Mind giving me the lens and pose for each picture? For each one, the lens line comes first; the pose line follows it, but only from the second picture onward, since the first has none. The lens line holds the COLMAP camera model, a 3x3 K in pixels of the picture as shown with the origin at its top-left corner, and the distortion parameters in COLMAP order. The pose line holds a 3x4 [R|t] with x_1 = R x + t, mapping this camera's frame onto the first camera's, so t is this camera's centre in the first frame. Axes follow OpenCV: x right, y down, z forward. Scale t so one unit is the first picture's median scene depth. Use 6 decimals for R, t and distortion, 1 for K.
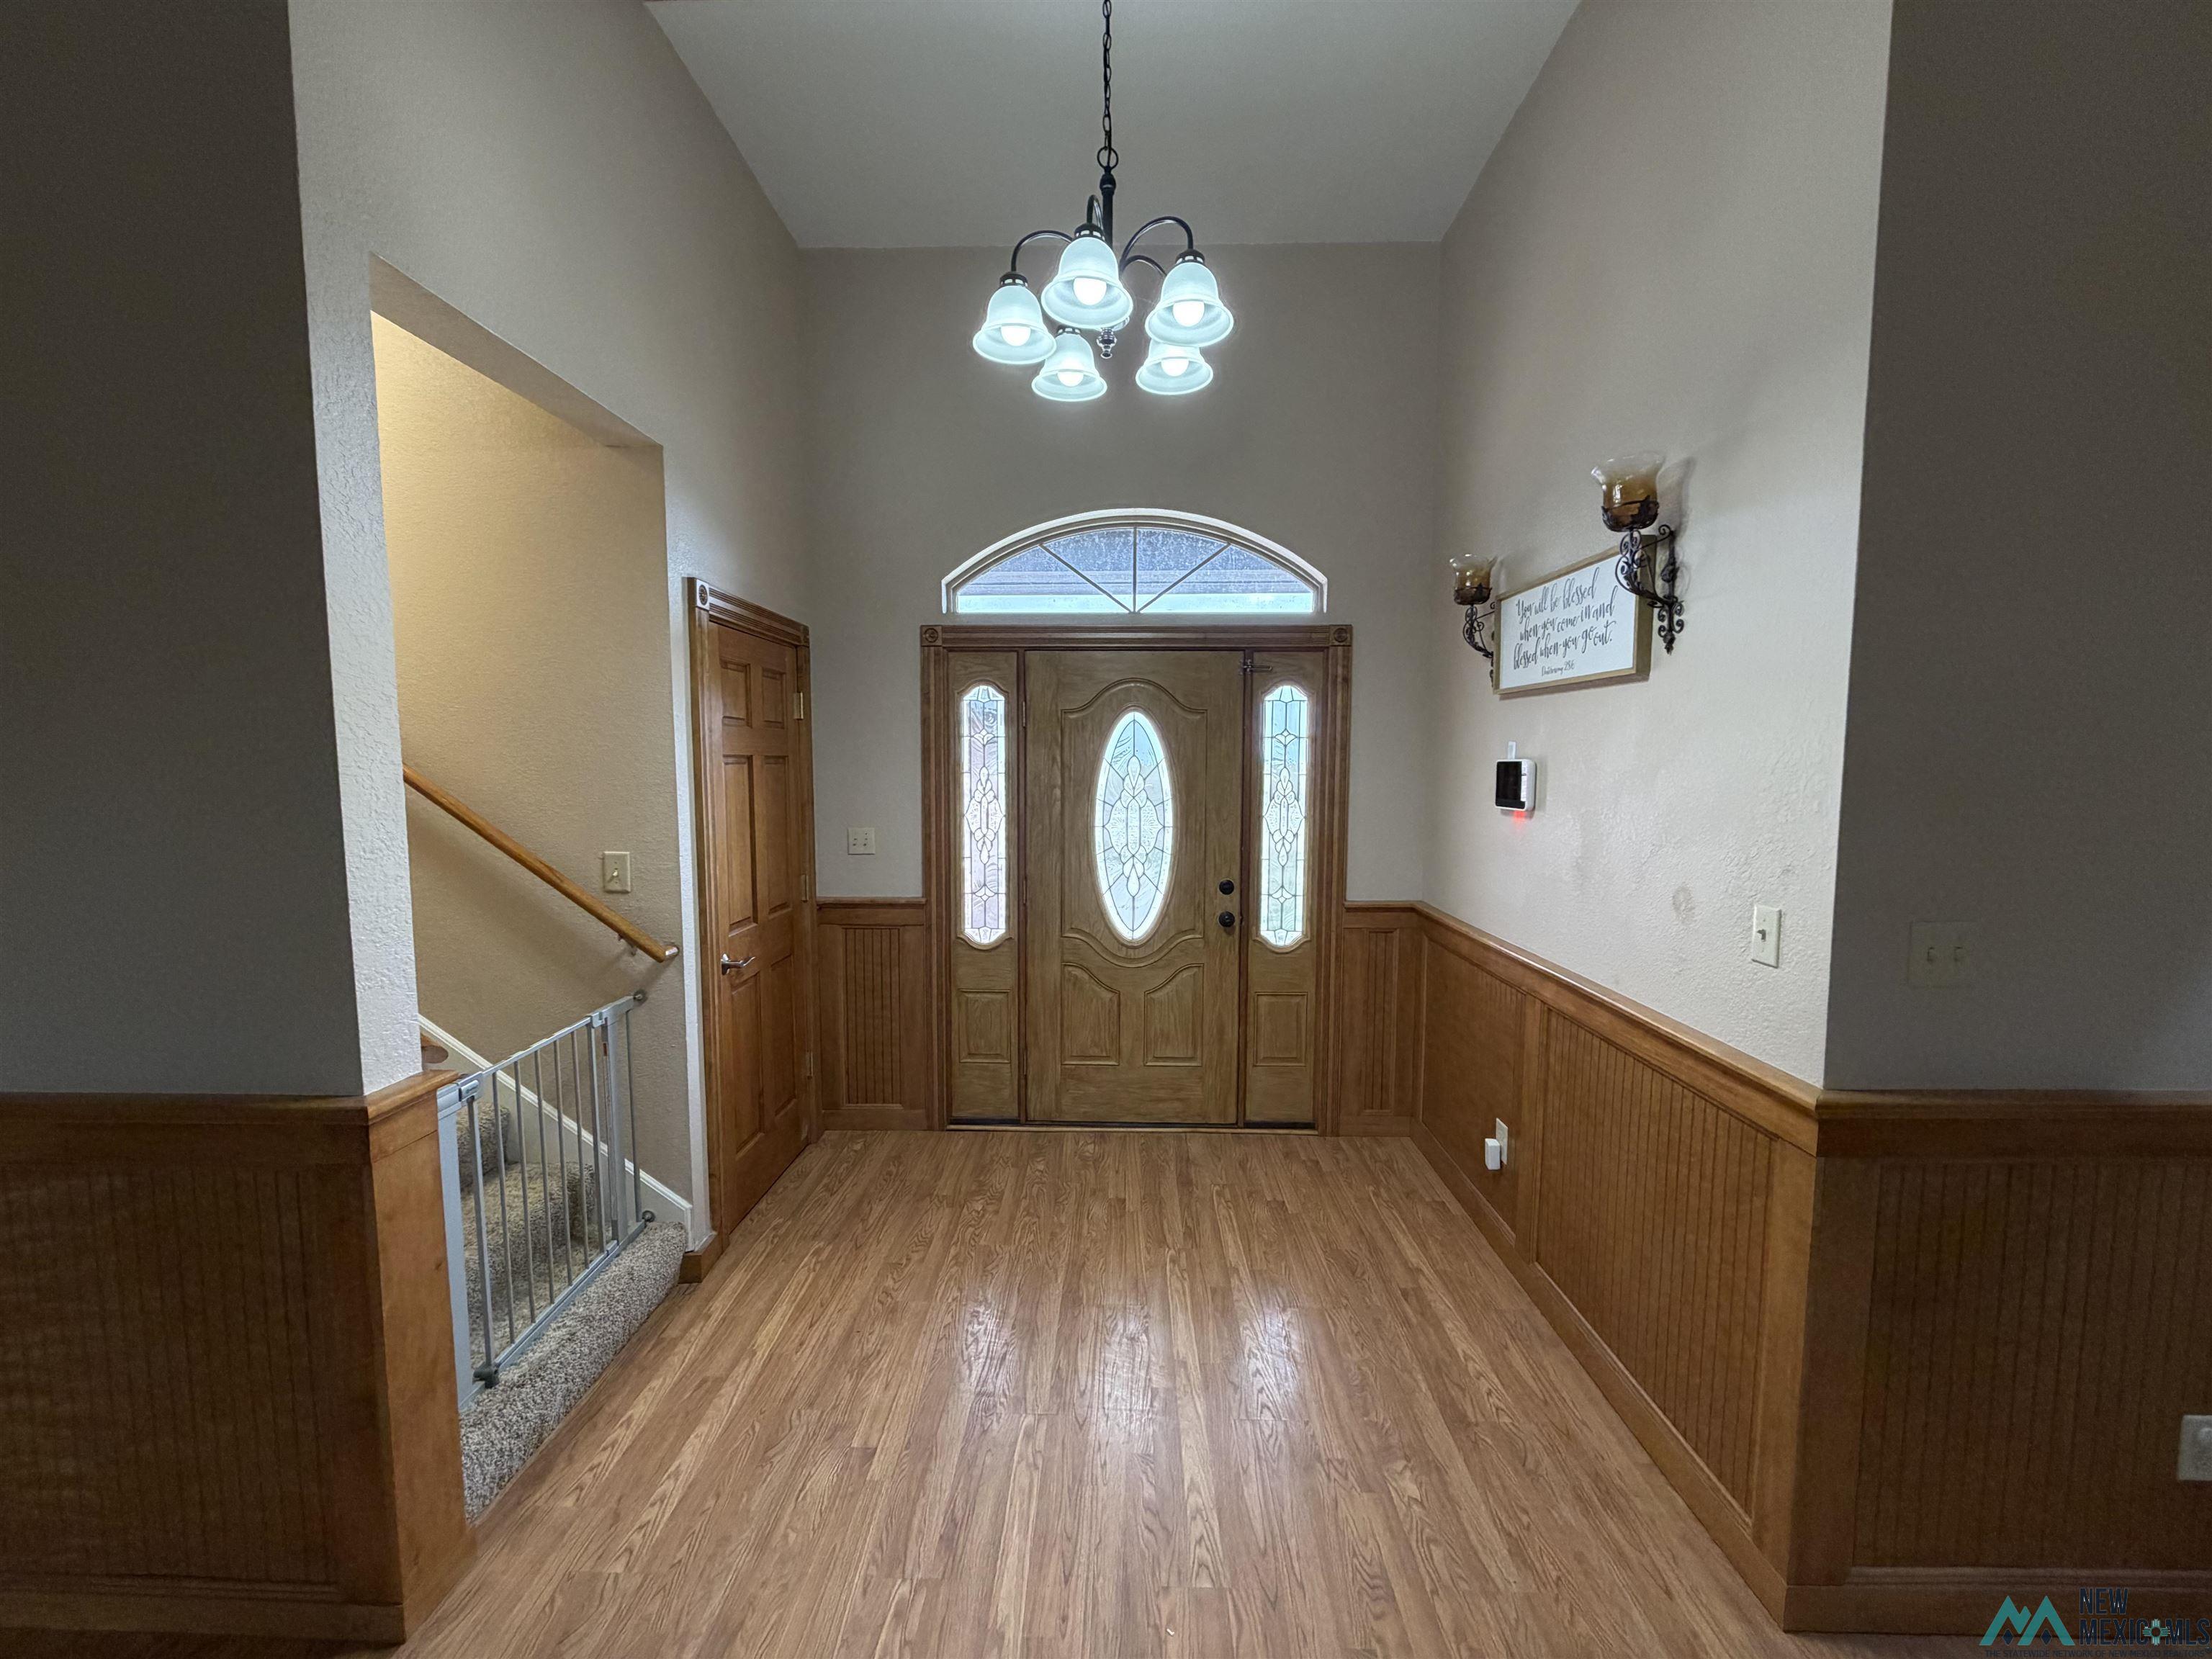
lens RADIAL K [[878.4, 0, 1106.0], [0, 878.4, 829.5], [0, 0, 1]] dist [0.001398, -0.000041]
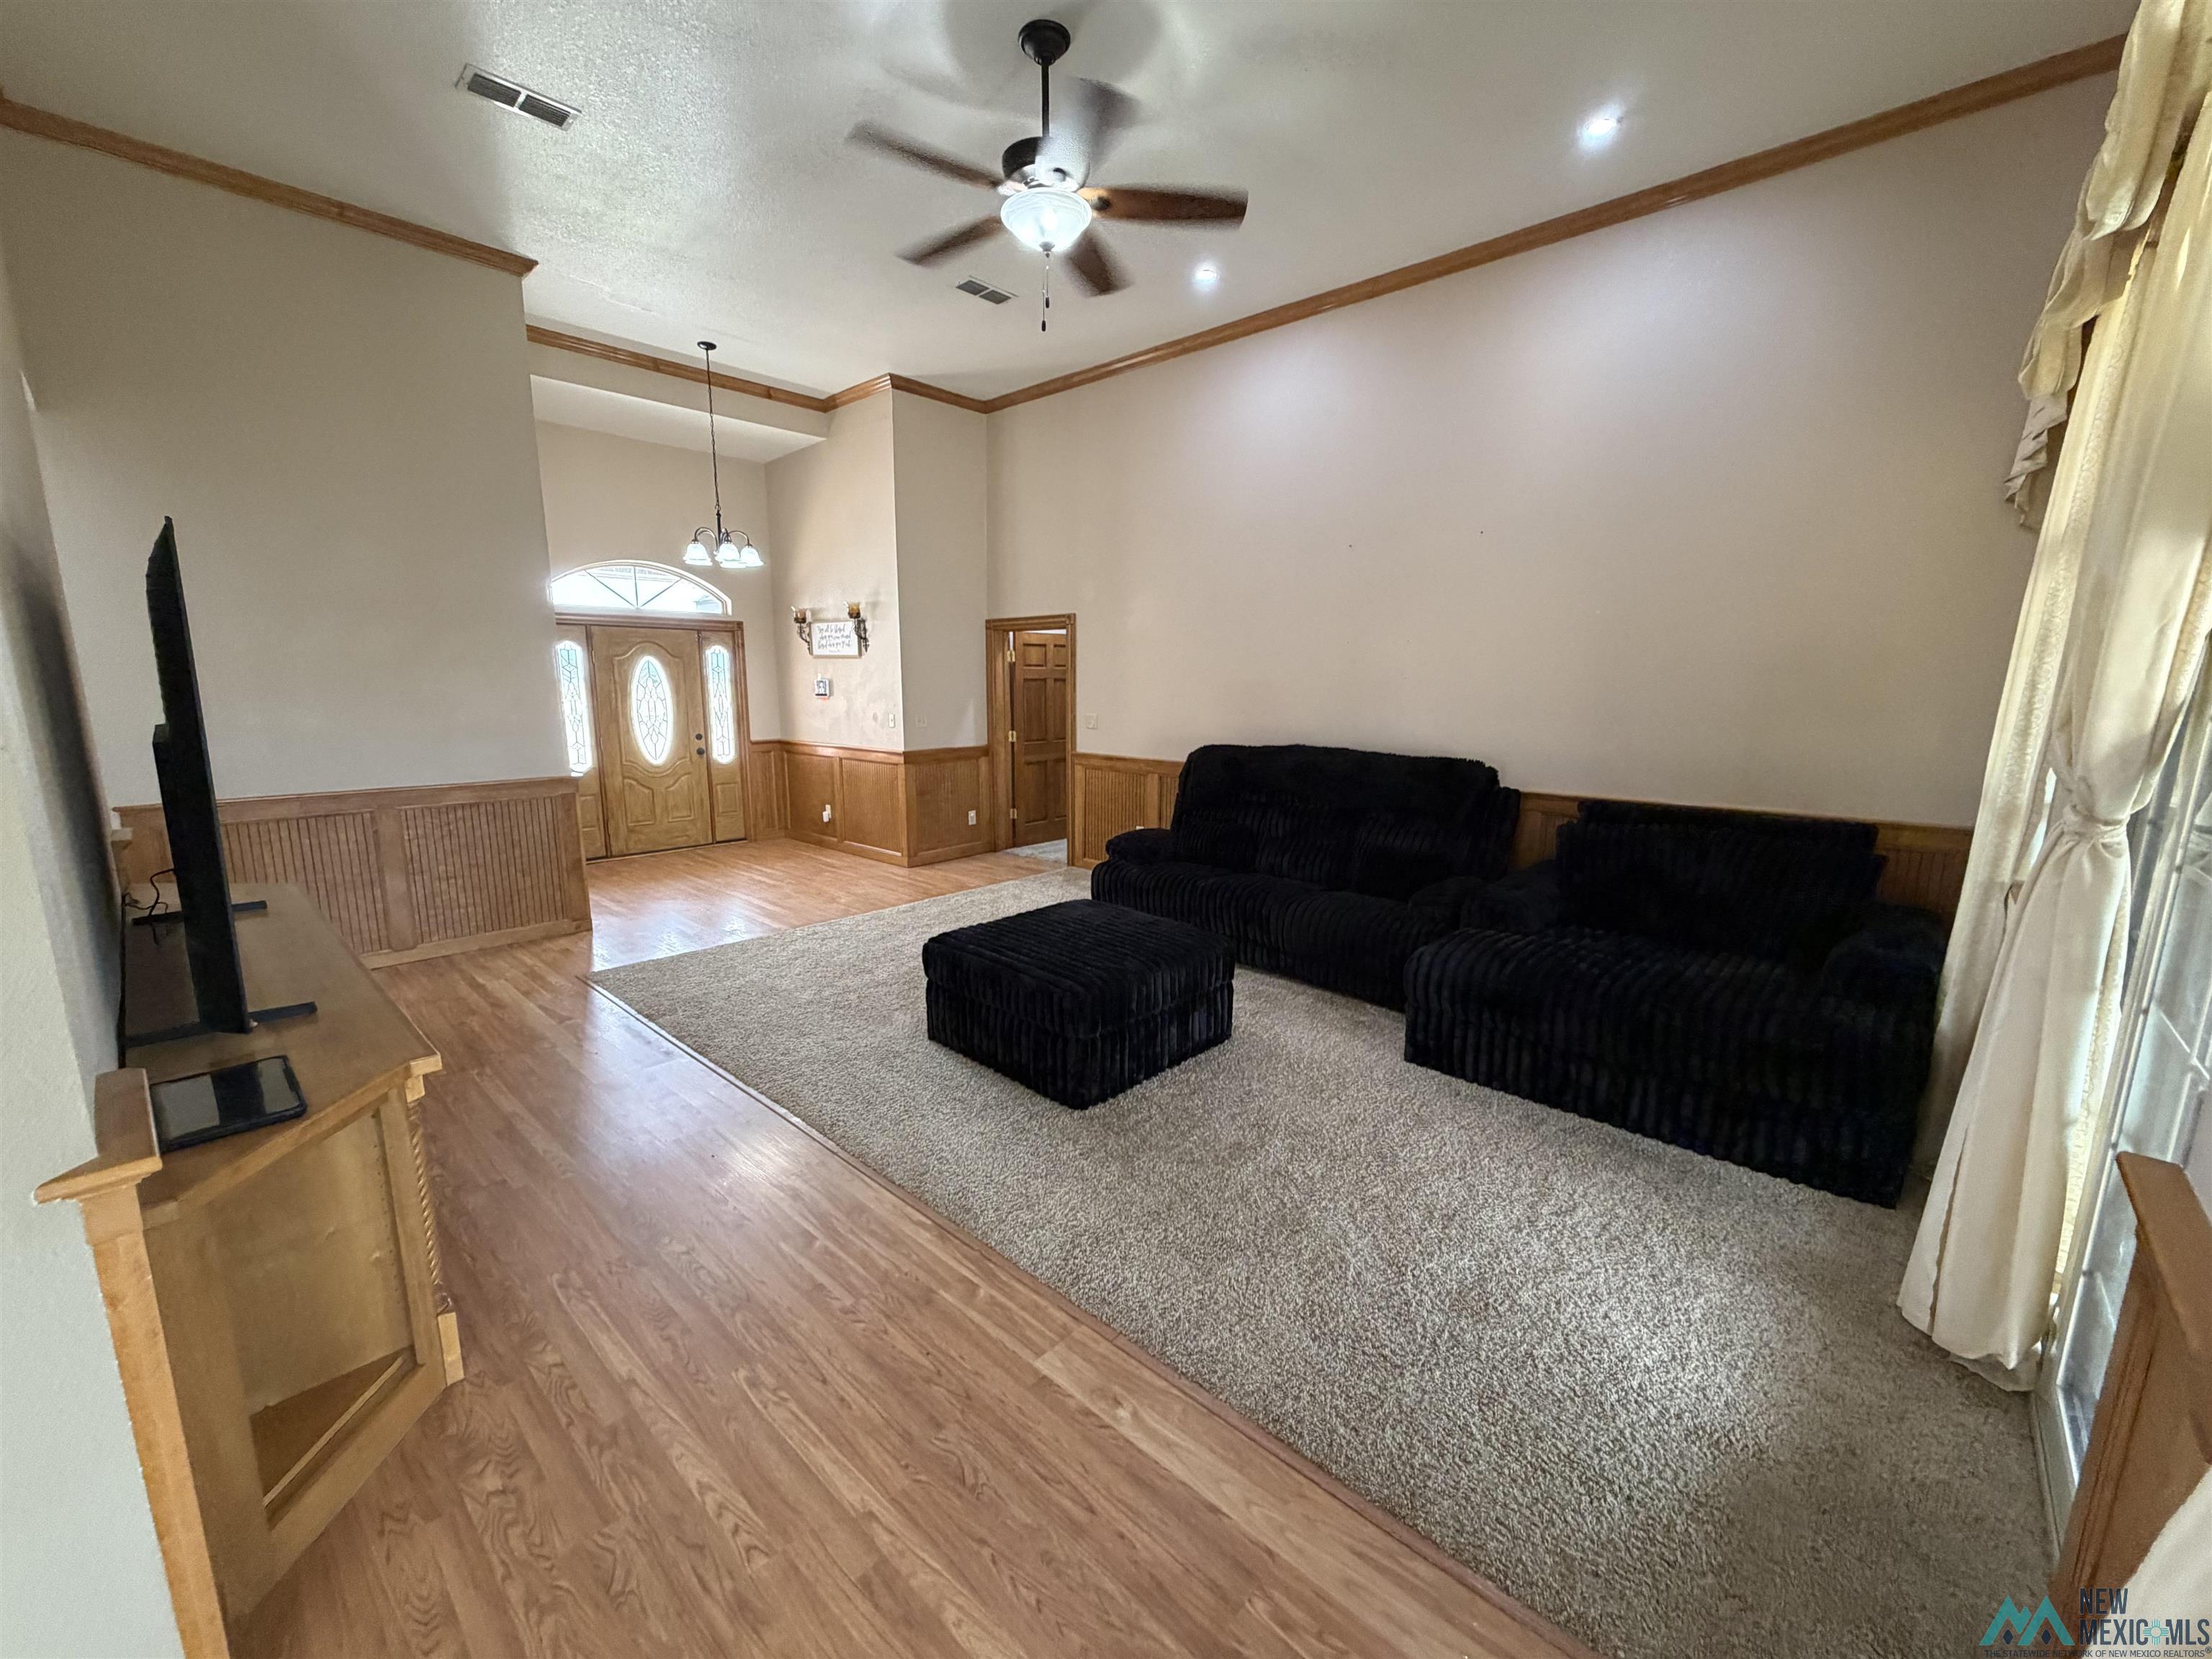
lens RADIAL K [[878.4, 0, 1106.0], [0, 878.4, 829.5], [0, 0, 1]] dist [0.001398, -0.000041]
pose [[0.656938, -0.127756, 0.743041, -0.887593], [0.056893, 0.991129, 0.120111, 0.091508], [-0.751795, -0.036632, 0.658379, -1.282293]]
